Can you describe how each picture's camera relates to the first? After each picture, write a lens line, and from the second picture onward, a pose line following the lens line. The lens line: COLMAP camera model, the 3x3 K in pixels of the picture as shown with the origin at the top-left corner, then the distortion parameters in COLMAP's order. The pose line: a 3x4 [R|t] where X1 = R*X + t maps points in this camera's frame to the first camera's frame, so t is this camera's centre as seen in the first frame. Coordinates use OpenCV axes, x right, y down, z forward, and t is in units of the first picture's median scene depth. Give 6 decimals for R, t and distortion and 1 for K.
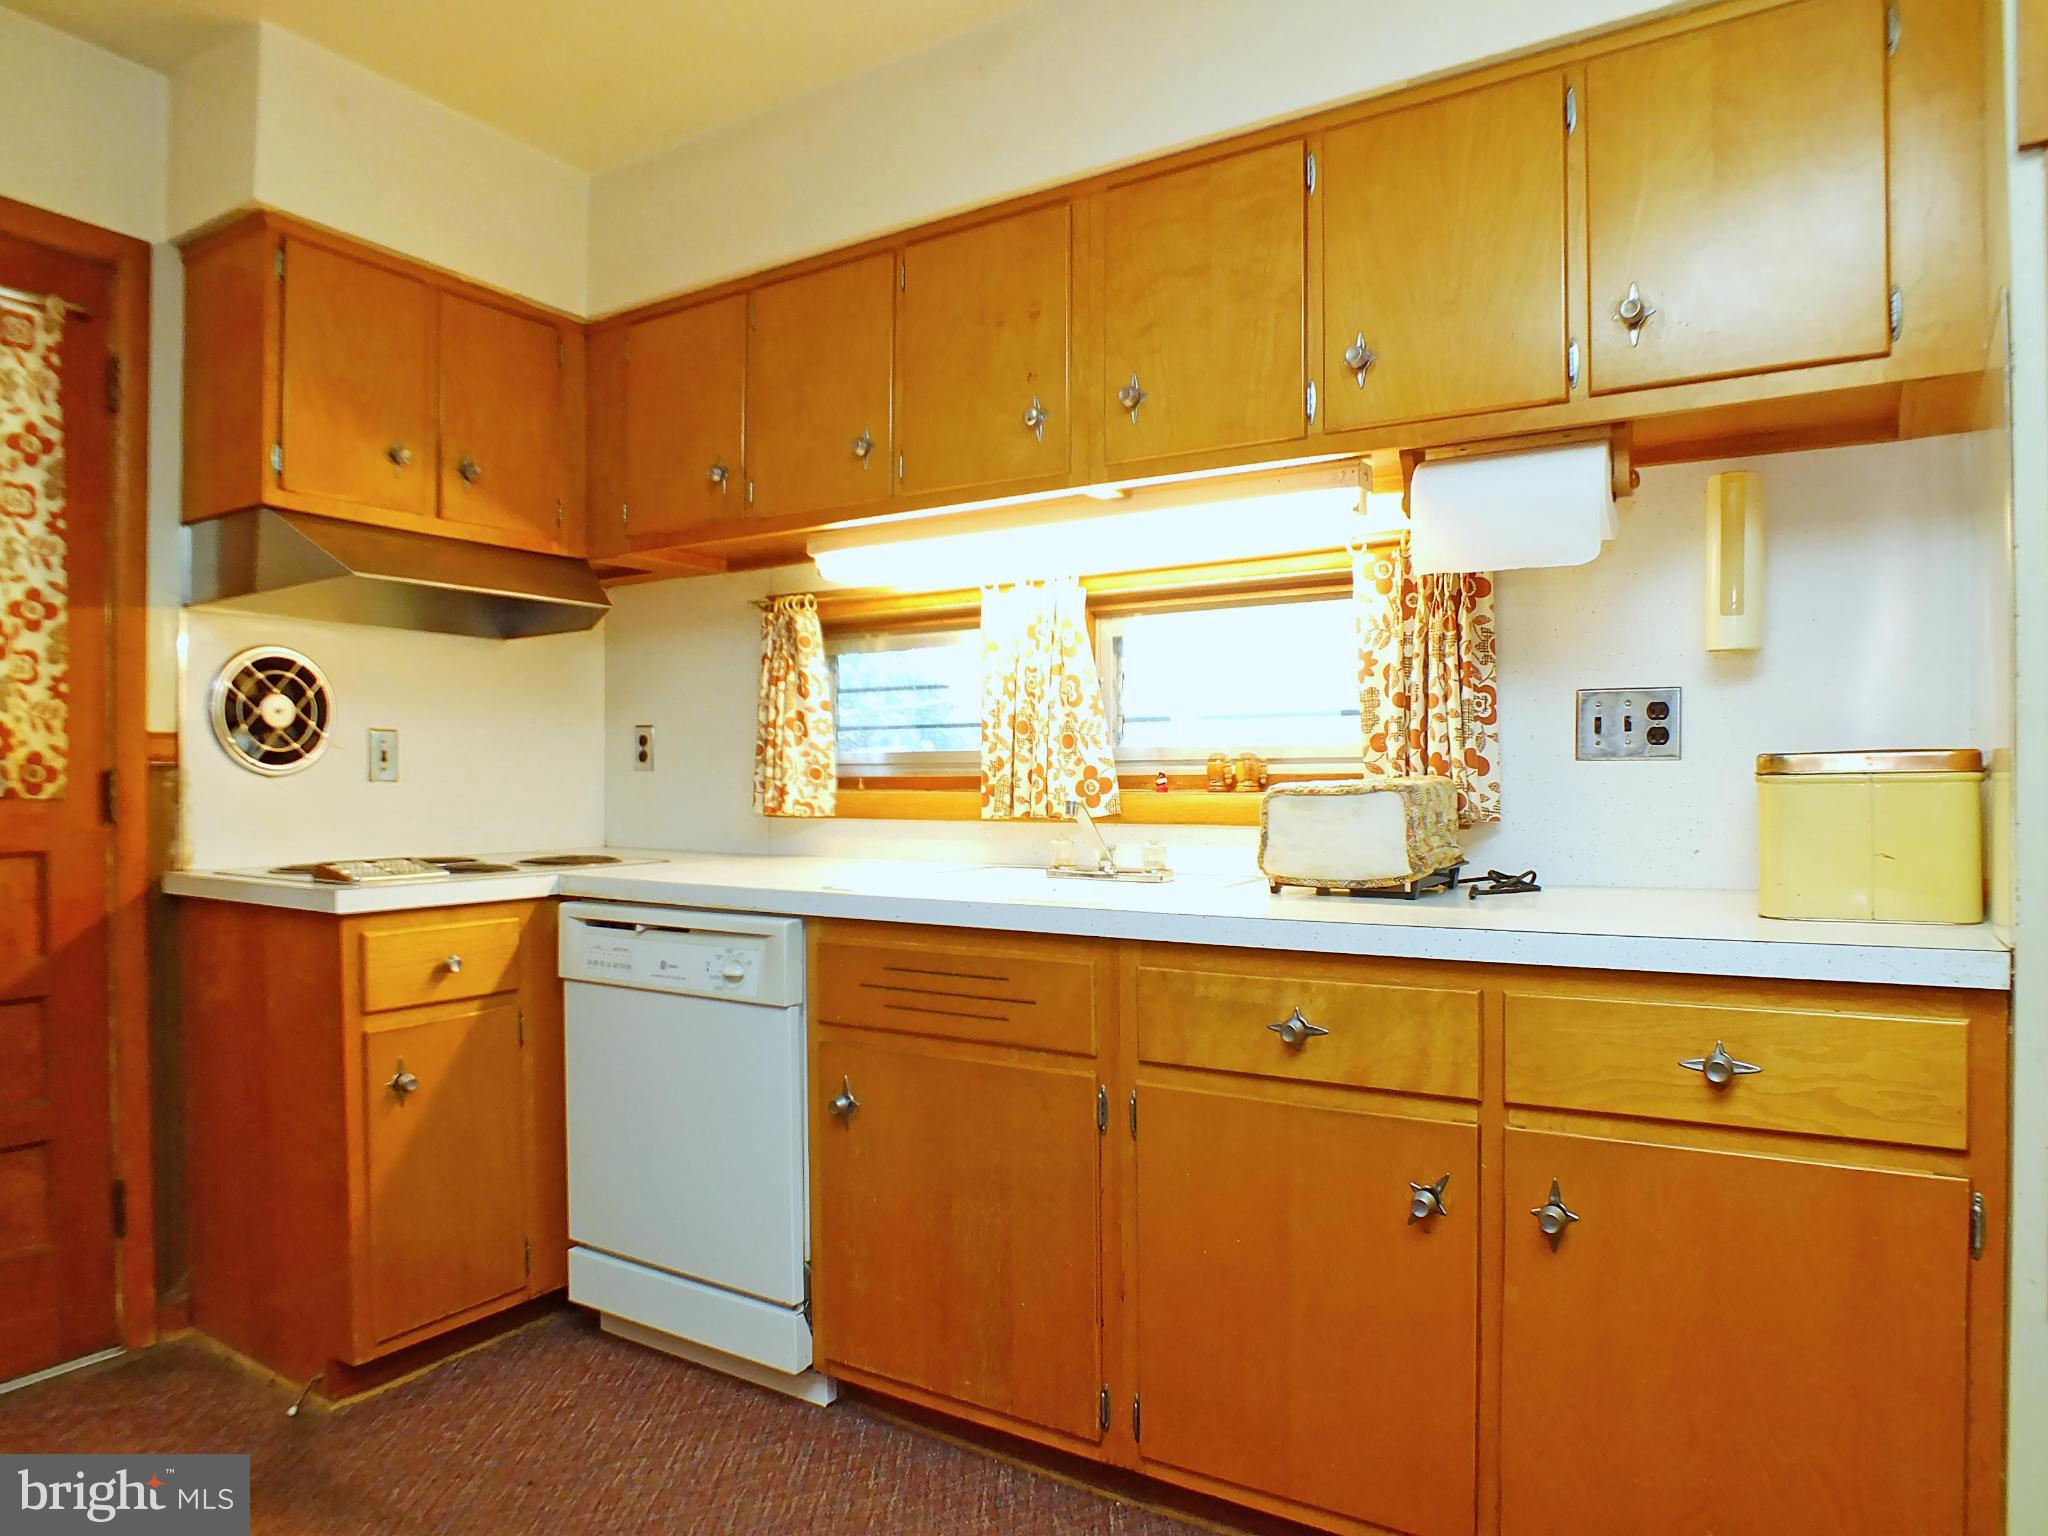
lens RADIAL K [[1340.2, 0, 993.3], [0, 1340.2, 795.2], [0, 0, 1]] dist [-0.025330, 0.000600]
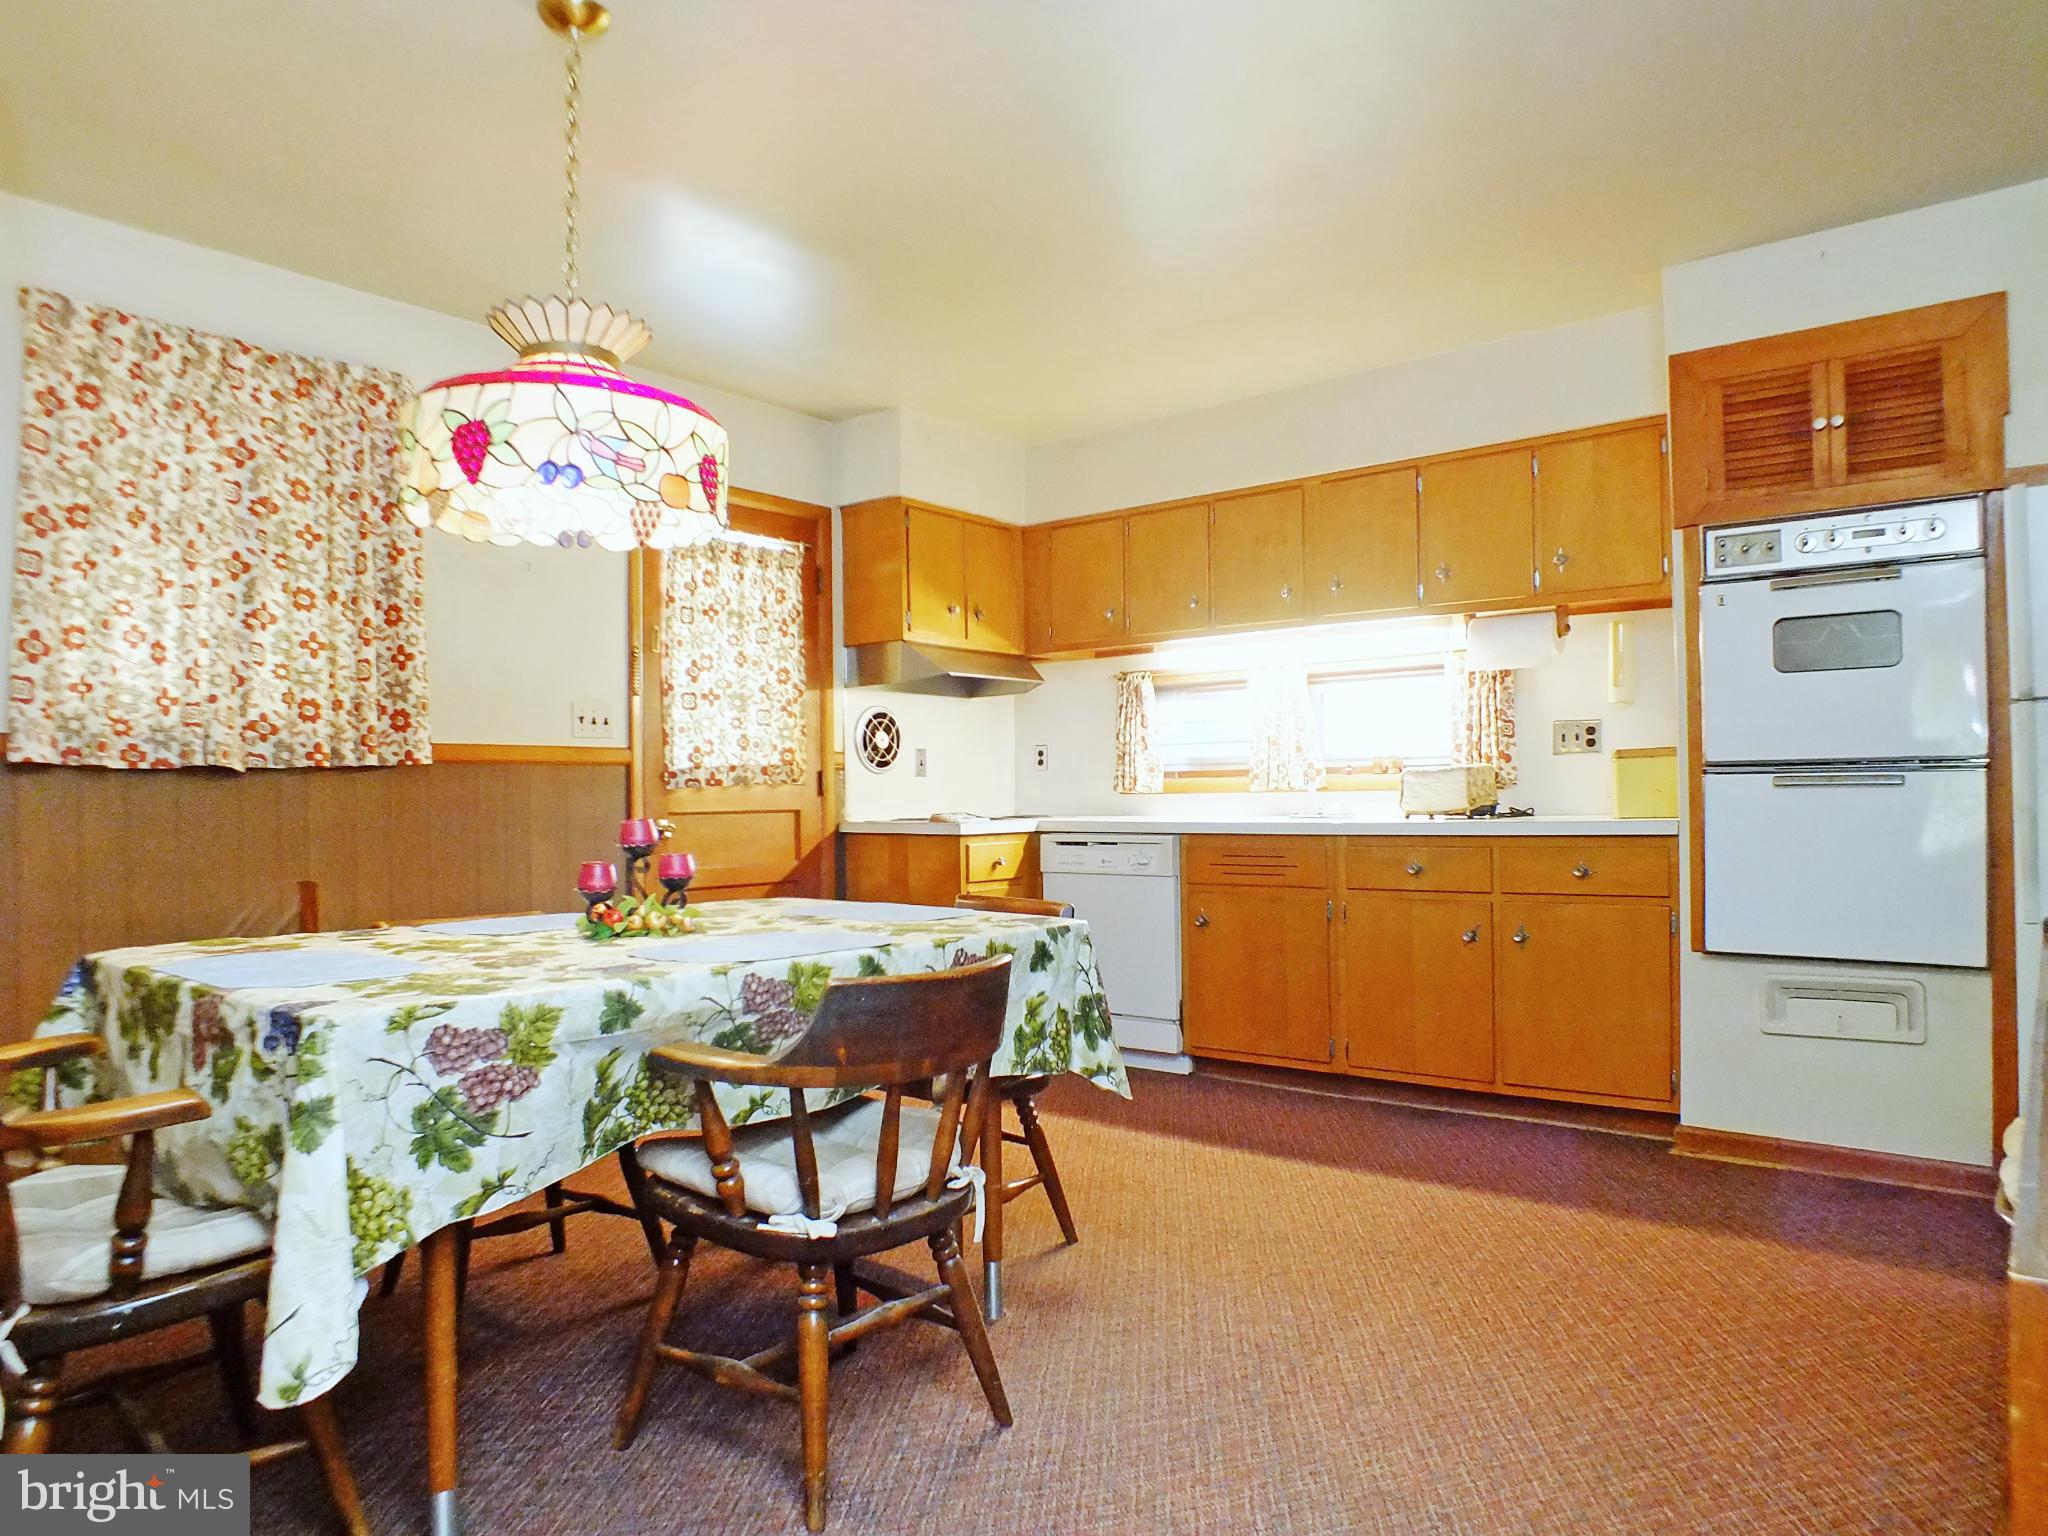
lens RADIAL K [[1340.2, 0, 993.3], [0, 1340.2, 795.2], [0, 0, 1]] dist [-0.025330, 0.000600]
pose [[0.993979, -0.010910, -0.109022, -0.181092], [0.009725, 0.999888, -0.011389, 0.045418], [0.109134, 0.010260, 0.993974, -1.018152]]
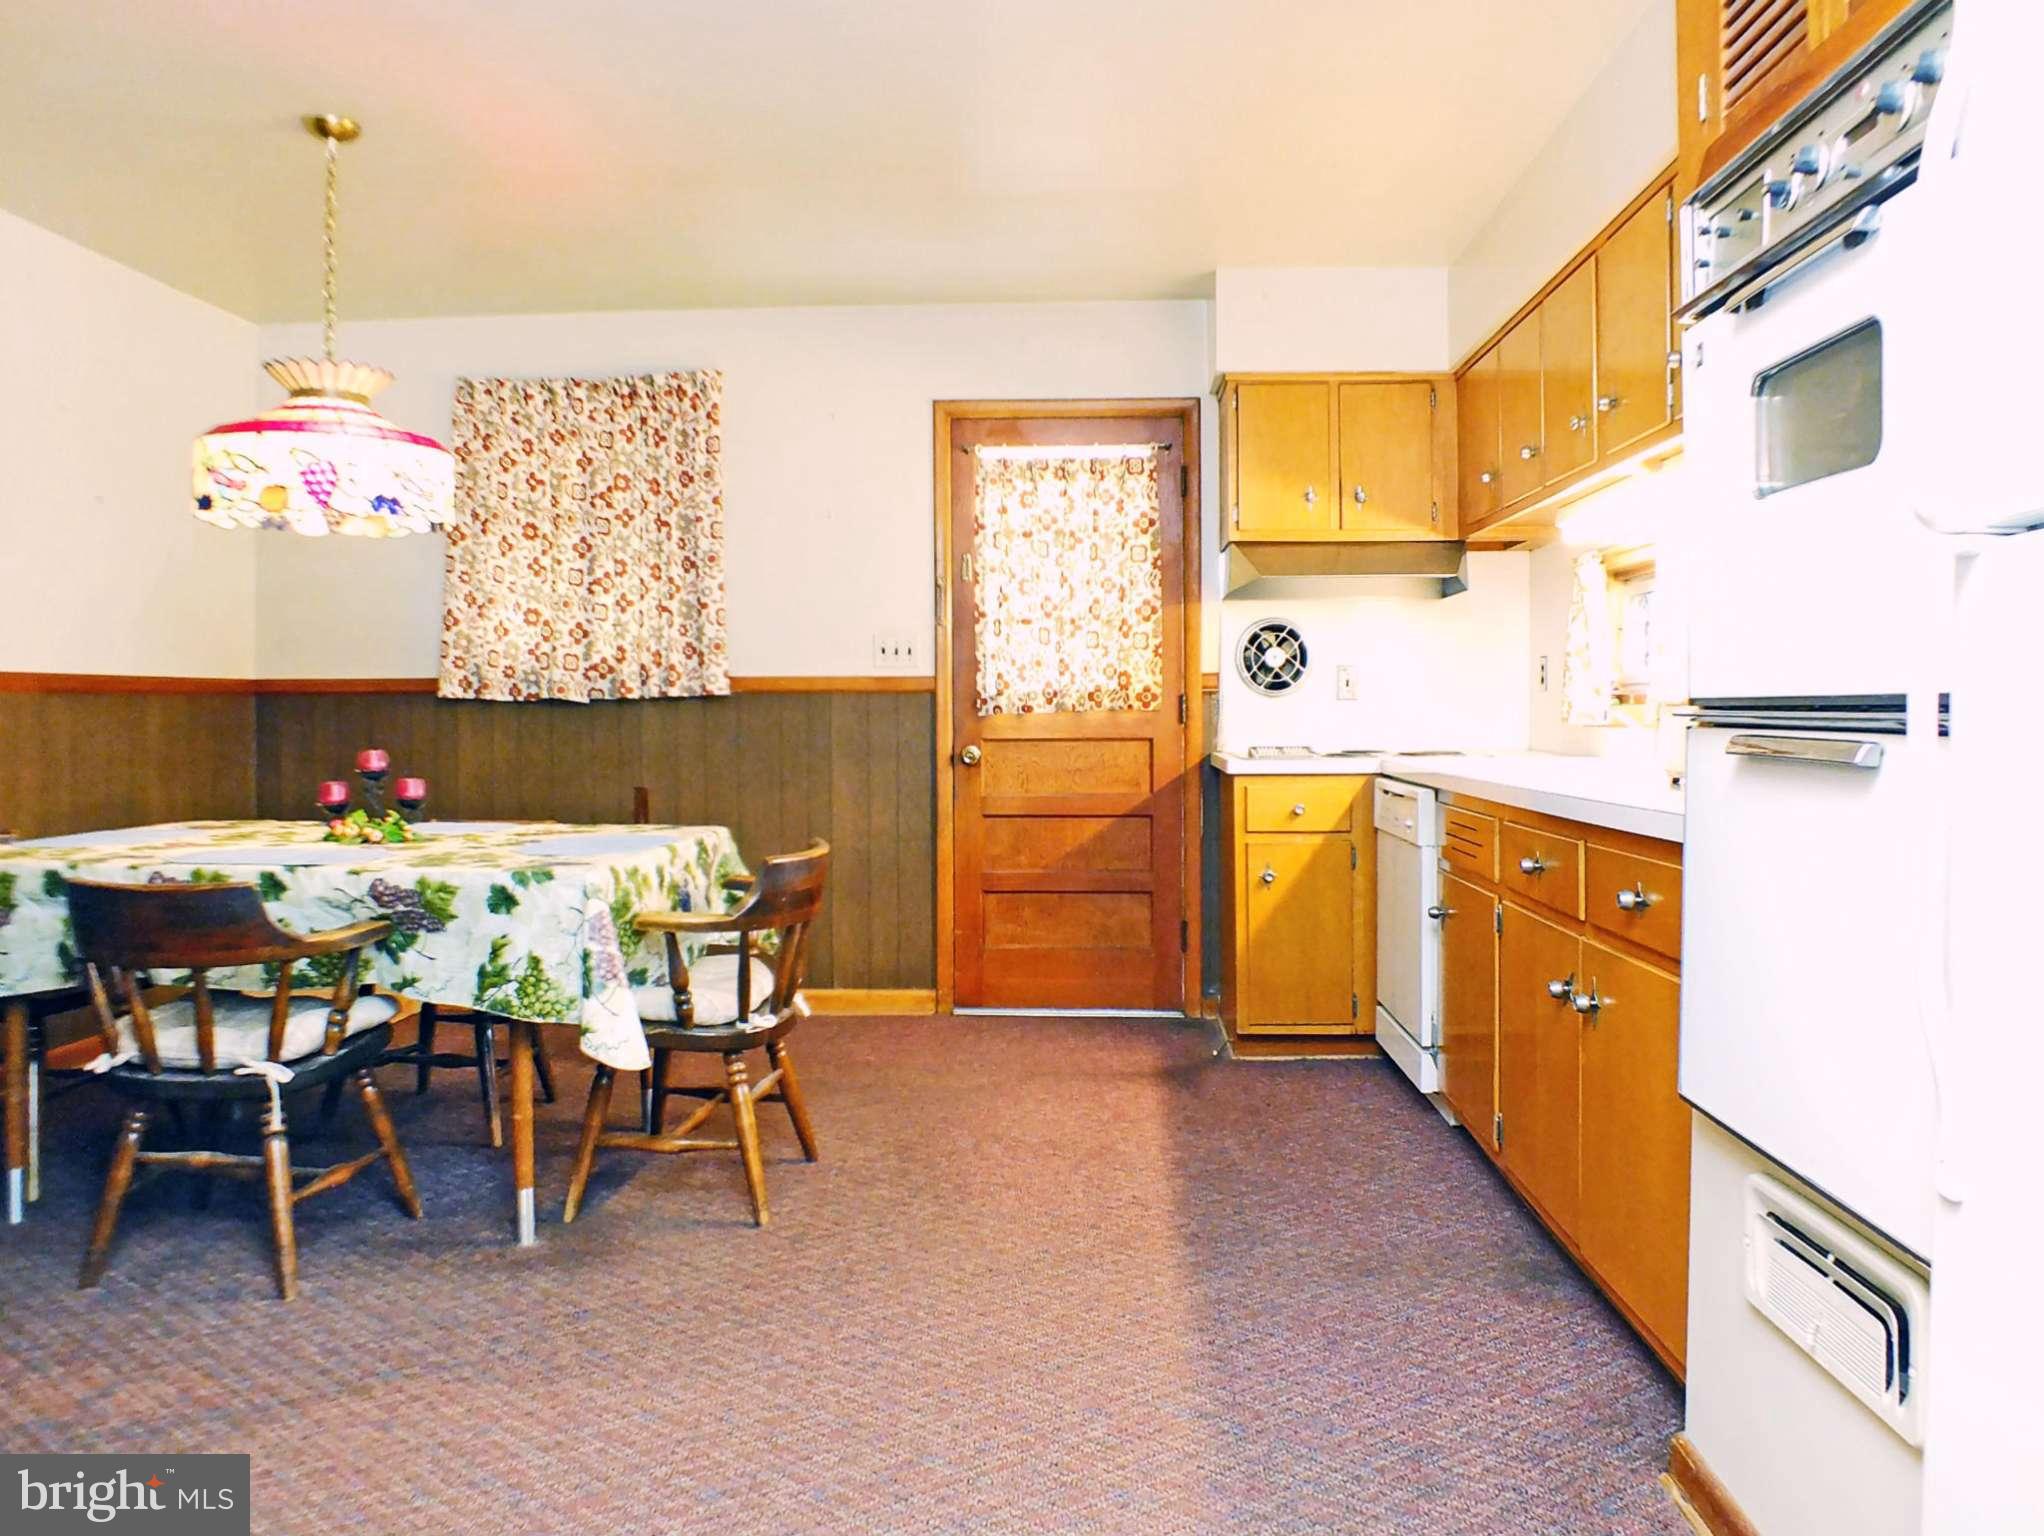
lens RADIAL K [[1411.3, 0, 1023.0], [0, 1411.3, 736.9], [0, 0, 1]] dist [-0.041904, -0.007130]
pose [[0.498256, 0.013858, -0.866919, 0.903073], [-0.006708, 0.999904, 0.012129, 0.017137], [0.867004, -0.000228, 0.498301, -0.154677]]
